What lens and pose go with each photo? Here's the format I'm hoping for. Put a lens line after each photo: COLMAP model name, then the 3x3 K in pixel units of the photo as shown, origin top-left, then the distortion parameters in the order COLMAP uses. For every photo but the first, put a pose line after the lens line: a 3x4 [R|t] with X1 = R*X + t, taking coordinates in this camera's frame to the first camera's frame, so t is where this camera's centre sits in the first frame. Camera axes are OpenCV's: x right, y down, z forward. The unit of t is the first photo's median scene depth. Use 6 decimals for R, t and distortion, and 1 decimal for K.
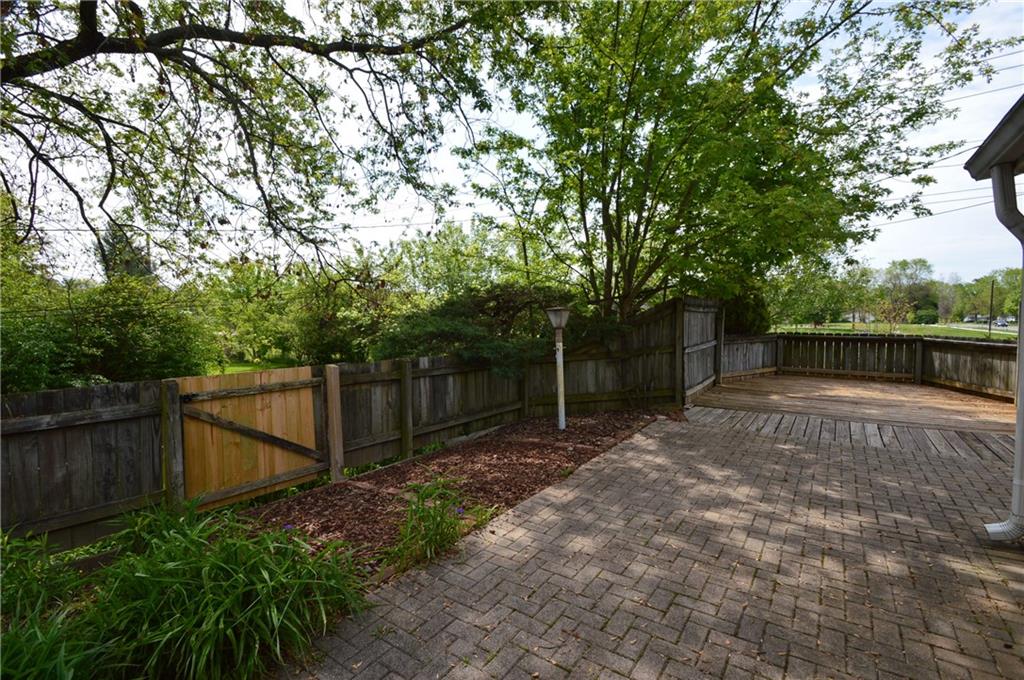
lens RADIAL K [[469.3, 0, 493.0], [0, 469.3, 347.3], [0, 0, 1]] dist [0.017709, -0.020668]
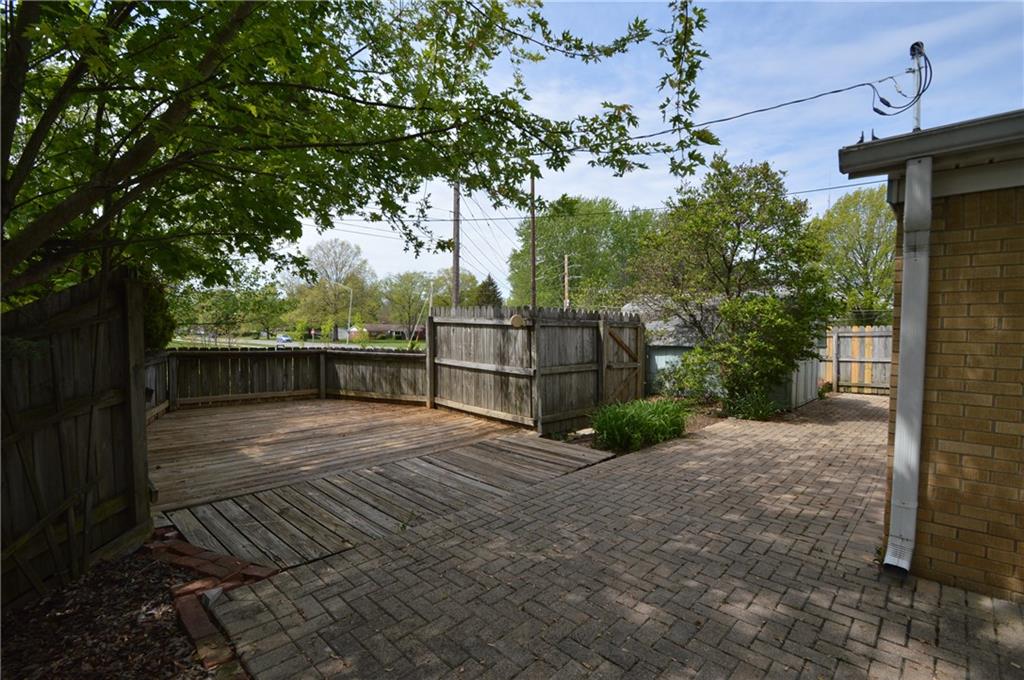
lens RADIAL K [[469.3, 0, 493.0], [0, 469.3, 347.3], [0, 0, 1]] dist [0.017709, -0.020668]
pose [[0.158231, -0.026980, 0.987034, 0.025554], [0.050512, 0.998539, 0.019197, -0.029279], [-0.986109, 0.046819, 0.159362, 0.549019]]
